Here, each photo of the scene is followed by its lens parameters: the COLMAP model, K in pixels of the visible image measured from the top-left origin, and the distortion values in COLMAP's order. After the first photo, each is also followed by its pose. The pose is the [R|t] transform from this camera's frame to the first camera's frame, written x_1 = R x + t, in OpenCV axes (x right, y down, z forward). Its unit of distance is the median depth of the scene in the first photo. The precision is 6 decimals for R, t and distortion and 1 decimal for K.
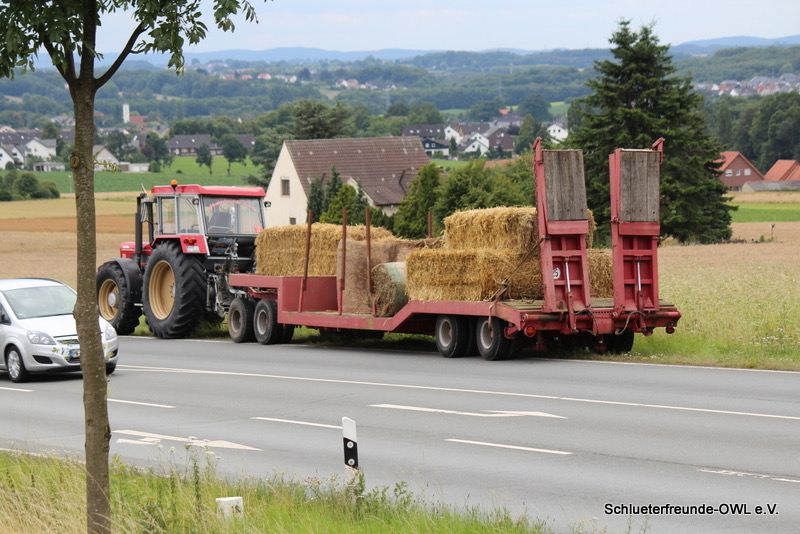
lens RADIAL K [[3704.1, 0, 398.3], [0, 3704.1, 265.9], [0, 0, 1]] dist [0.438154, 0.000000]
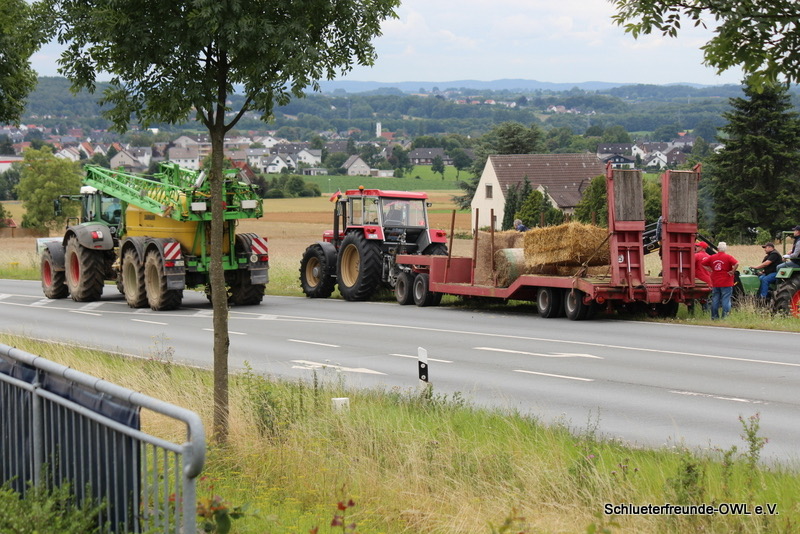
lens RADIAL K [[2987.2, 0, 401.2], [0, 2987.2, 267.9], [0, 0, 1]] dist [0.053412, 0.000000]
pose [[0.997622, 0.021923, -0.065339, 0.032949], [-0.021630, 0.999753, 0.005180, 0.001455], [0.065436, -0.003754, 0.997850, -0.121908]]
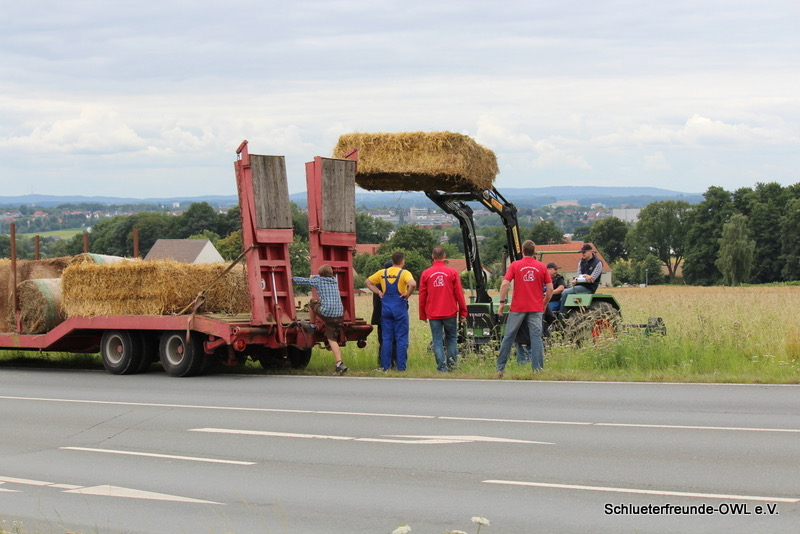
lens RADIAL K [[2006.7, 0, 395.3], [0, 2006.7, 270.2], [0, 0, 1]] dist [-0.004527, 0.000000]
pose [[0.940467, 0.008926, 0.339768, -0.097399], [0.002095, 0.999484, -0.032057, 0.014622], [-0.339879, 0.030860, 0.939963, 0.494292]]
